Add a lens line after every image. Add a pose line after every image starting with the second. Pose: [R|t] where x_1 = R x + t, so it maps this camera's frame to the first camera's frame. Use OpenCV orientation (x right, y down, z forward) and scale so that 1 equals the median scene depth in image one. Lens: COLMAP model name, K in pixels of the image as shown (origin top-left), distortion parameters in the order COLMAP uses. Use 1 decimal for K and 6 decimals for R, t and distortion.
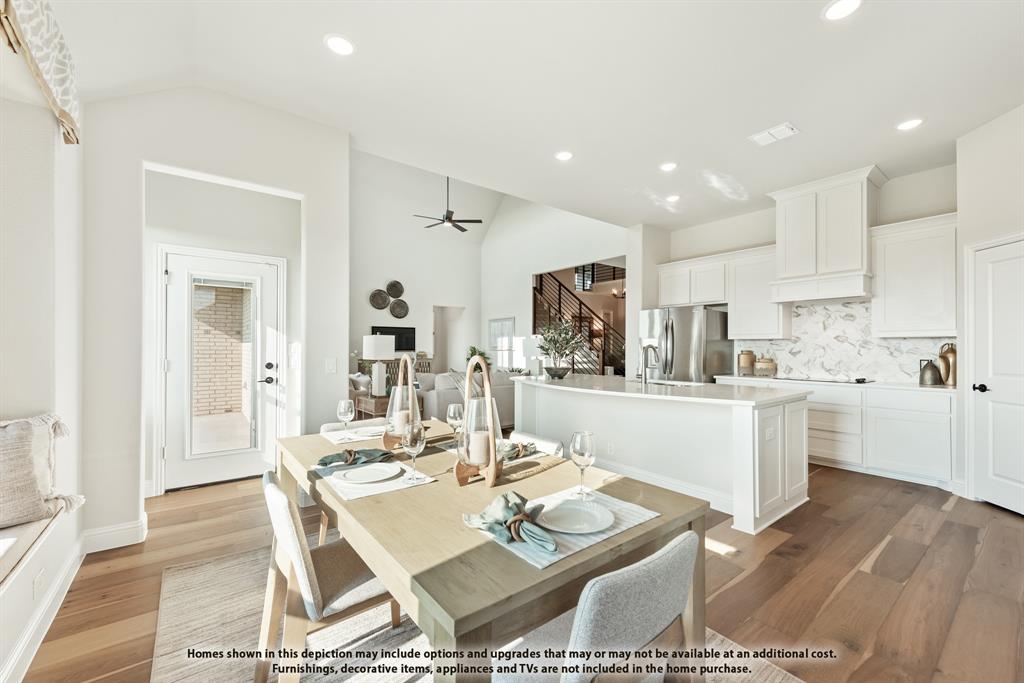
lens RADIAL K [[408.8, 0, 507.8], [0, 408.8, 347.1], [0, 0, 1]] dist [0.001578, -0.001987]
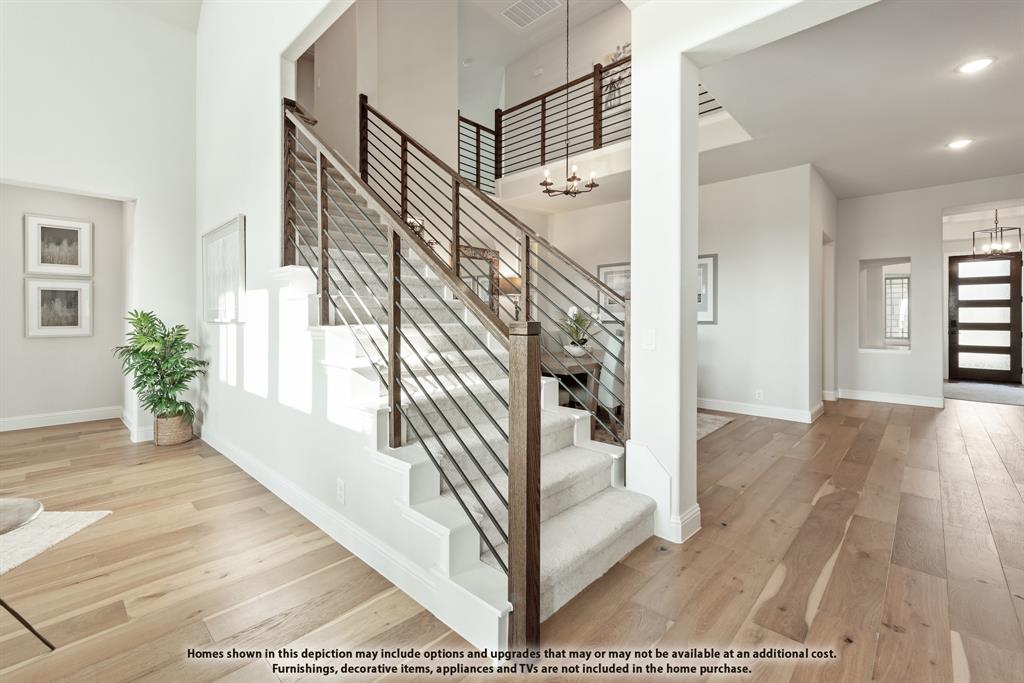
lens RADIAL K [[444.9, 0, 479.3], [0, 444.9, 324.3], [0, 0, 1]] dist [-0.000031, -0.000027]
pose [[0.989663, 0.008236, 0.143175, 0.311159], [-0.008816, 0.999955, 0.003412, 0.011714], [-0.143140, -0.004639, 0.989692, 1.379540]]
